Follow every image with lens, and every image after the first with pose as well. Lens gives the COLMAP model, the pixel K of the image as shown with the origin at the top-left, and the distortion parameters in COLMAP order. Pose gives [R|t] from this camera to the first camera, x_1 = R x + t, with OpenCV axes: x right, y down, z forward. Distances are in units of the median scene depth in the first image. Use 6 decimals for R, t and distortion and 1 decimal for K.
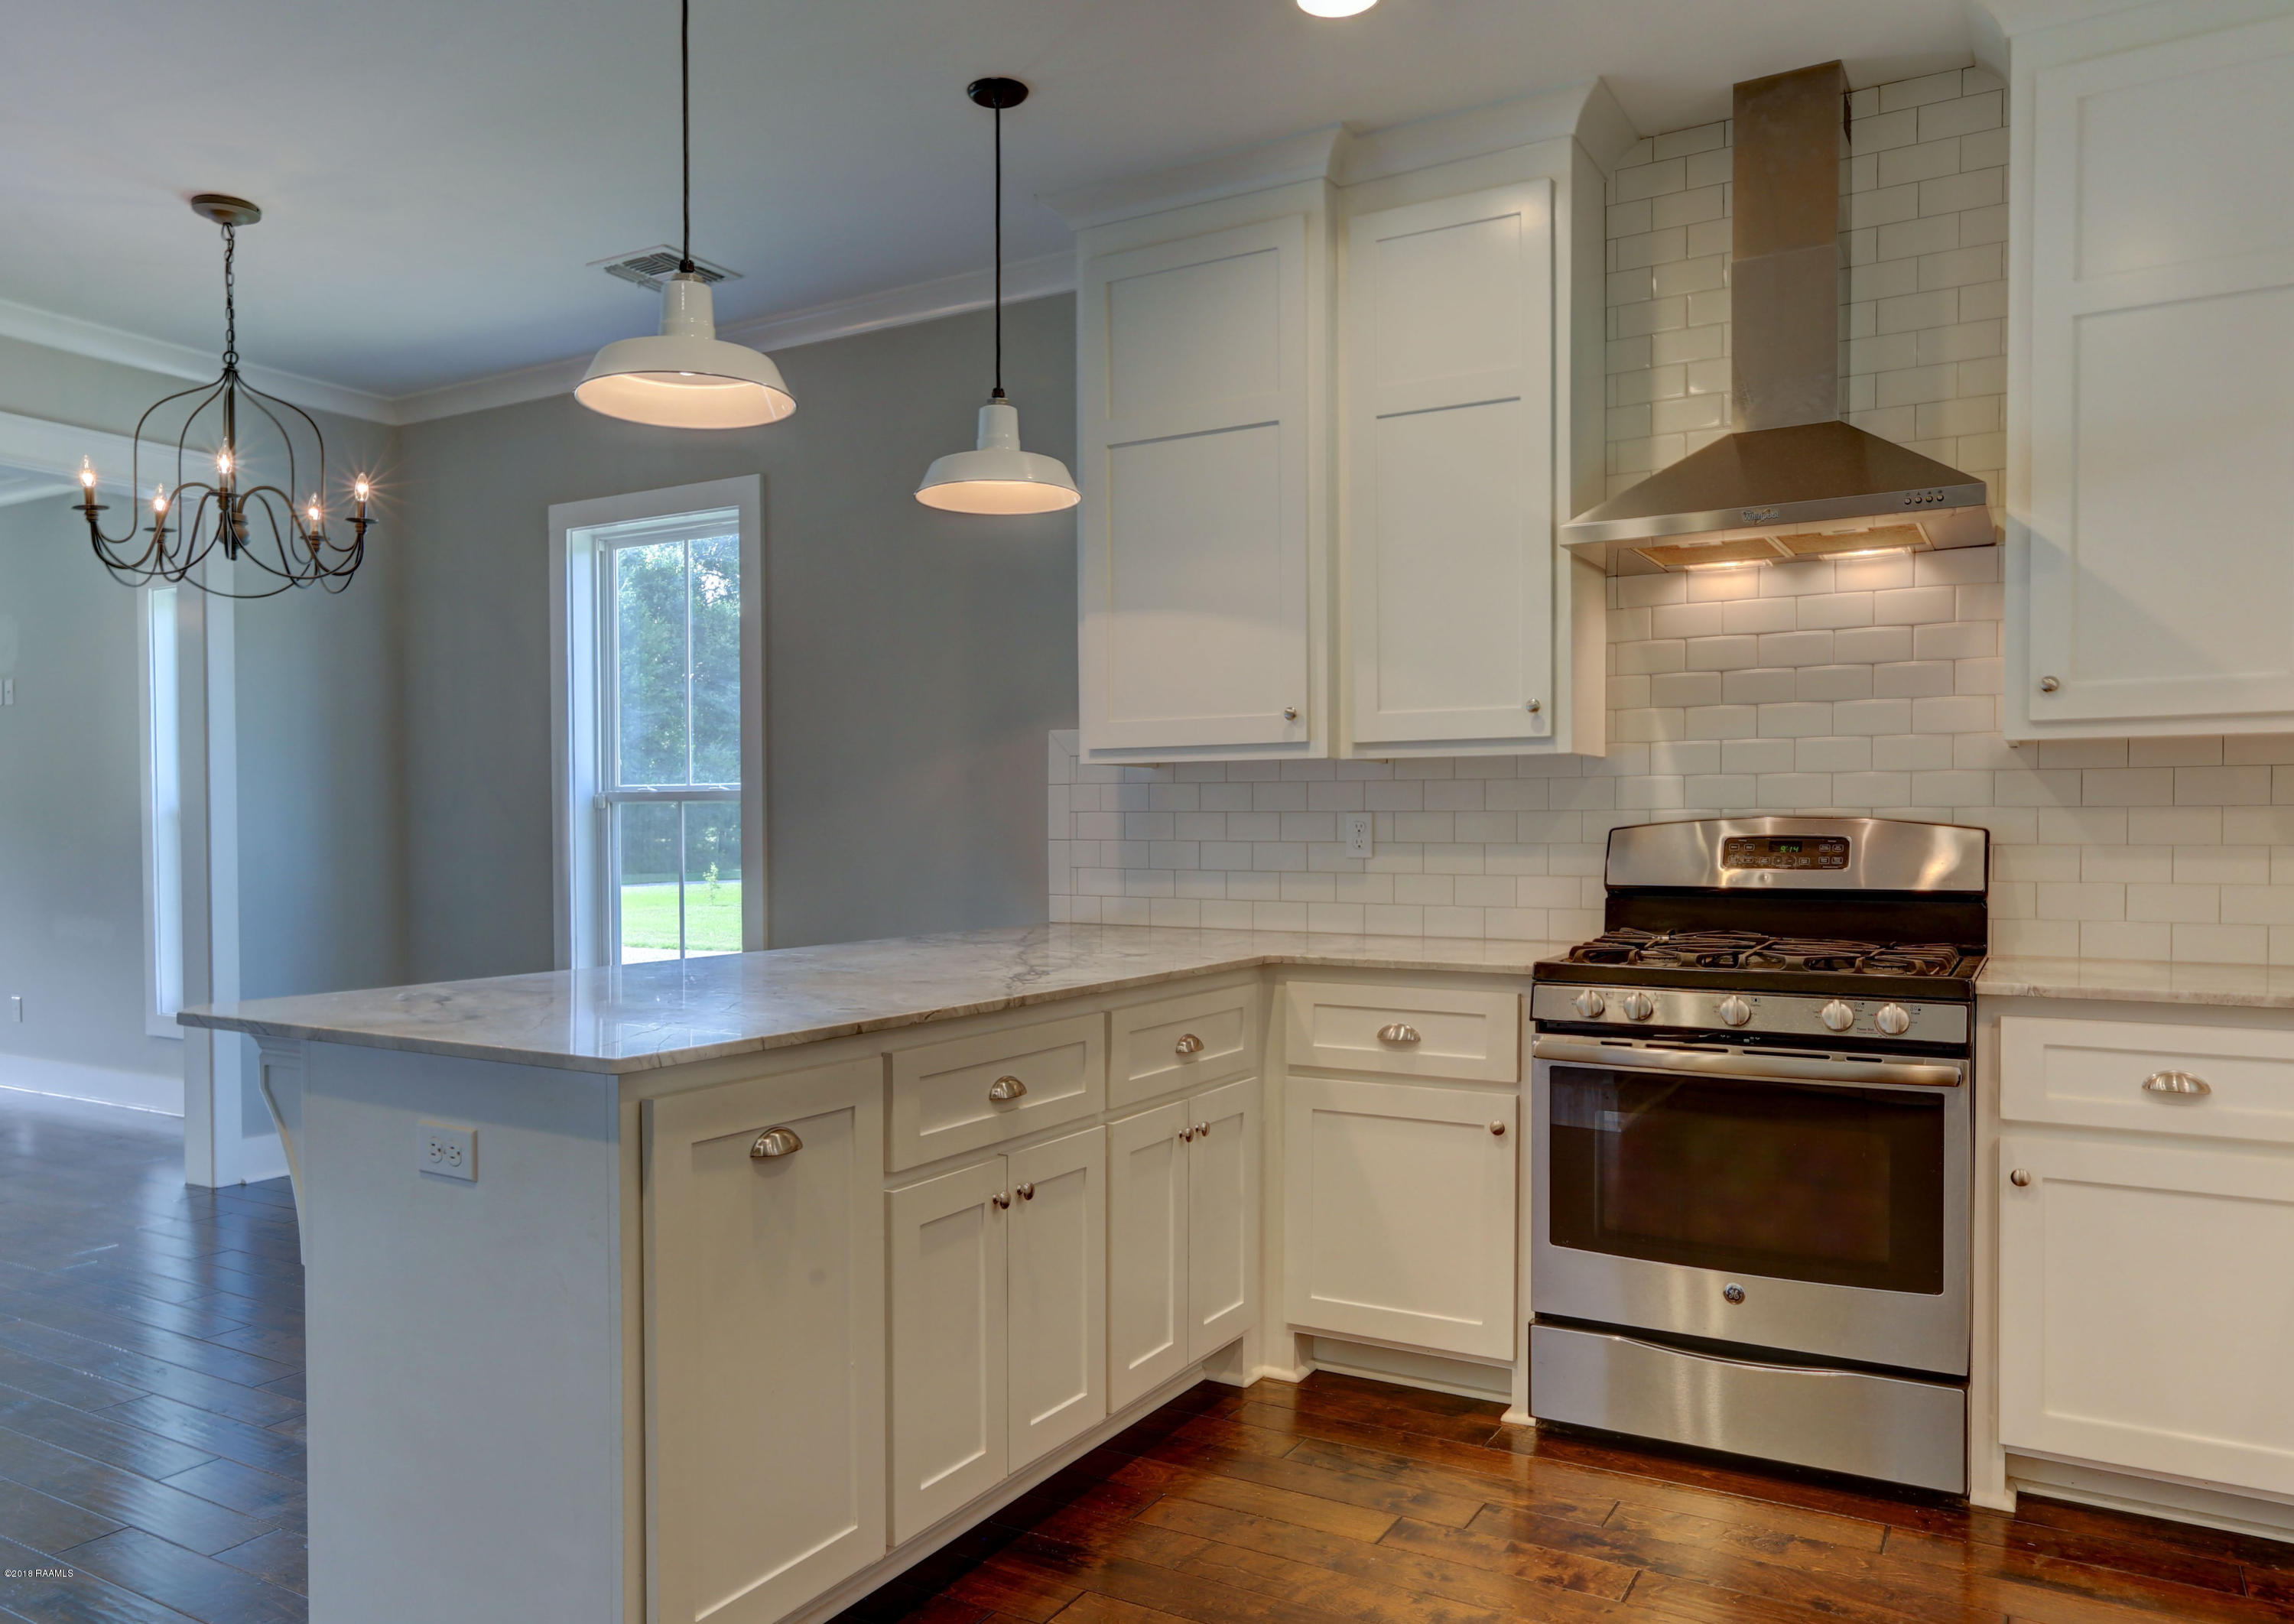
lens RADIAL K [[1582.3, 0, 1110.9], [0, 1582.3, 854.7], [0, 0, 1]] dist [-0.004451, 0.014150]
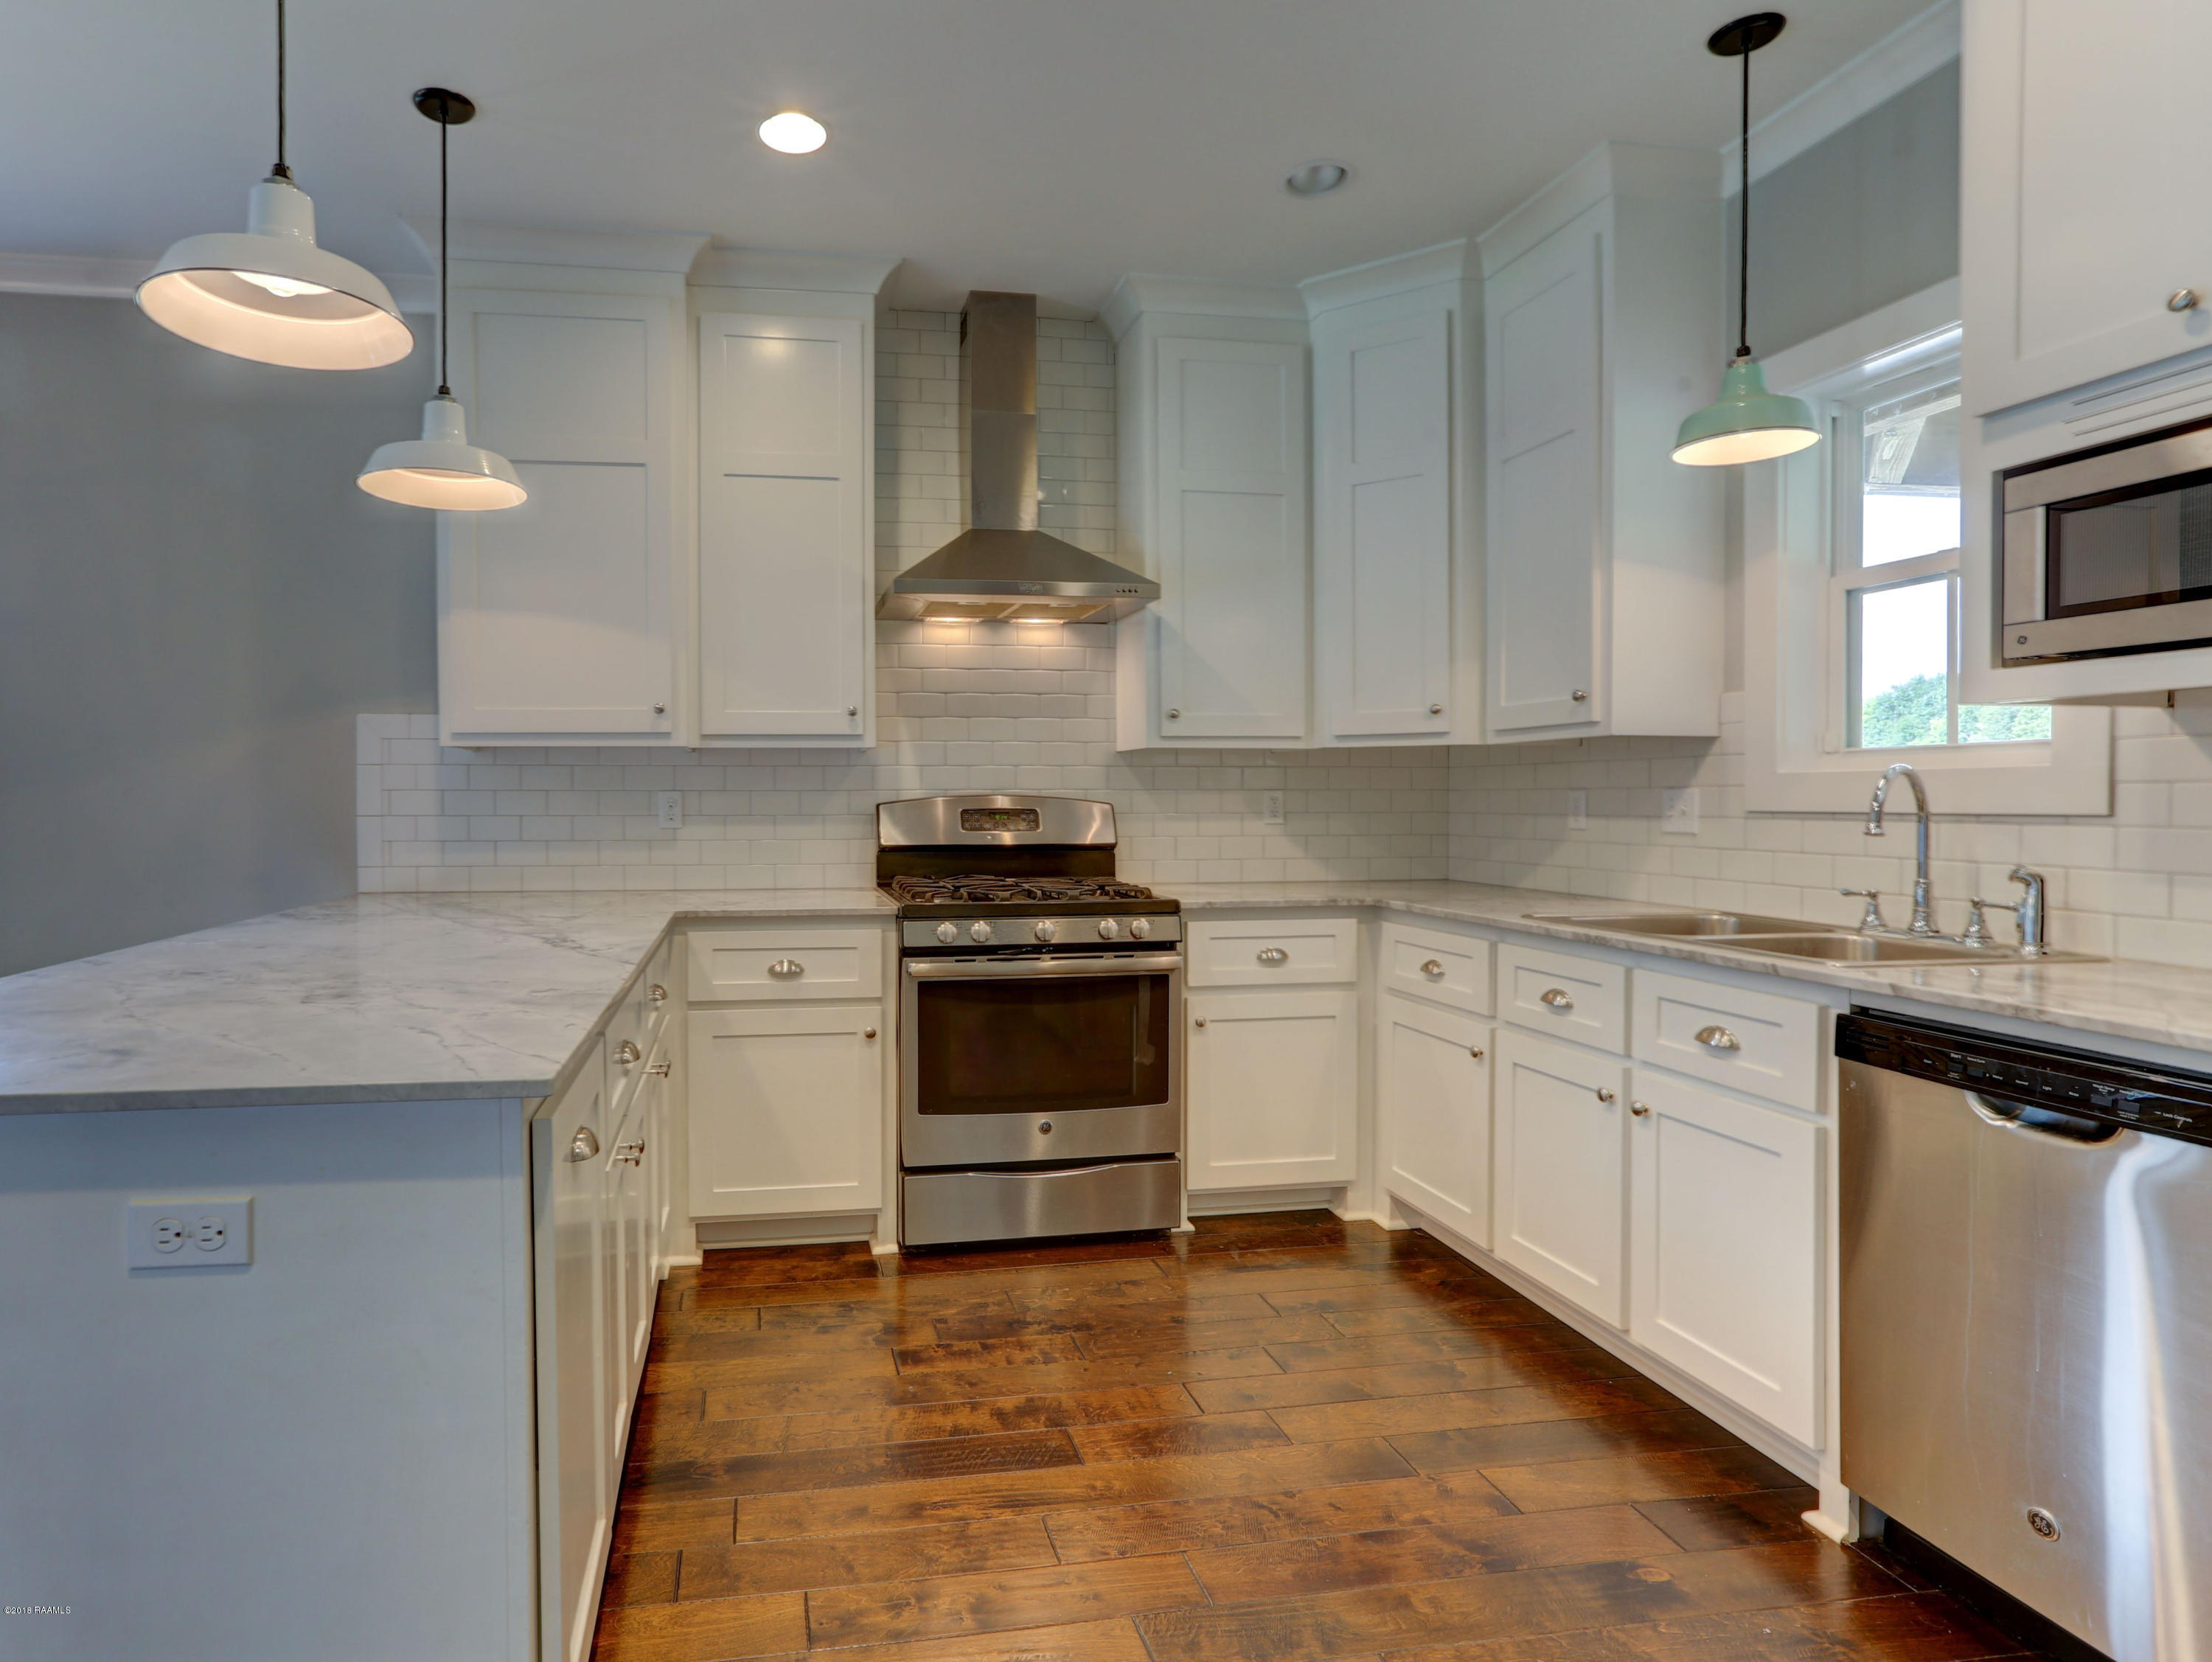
lens RADIAL K [[1136.0, 0, 1105.0], [0, 1136.0, 813.9], [0, 0, 1]] dist [-0.037713, 0.006321]
pose [[0.779039, -0.008119, 0.626923, -0.179846], [0.013386, 0.999904, -0.003684, -0.001824], [-0.626832, 0.011262, 0.779073, 0.139013]]
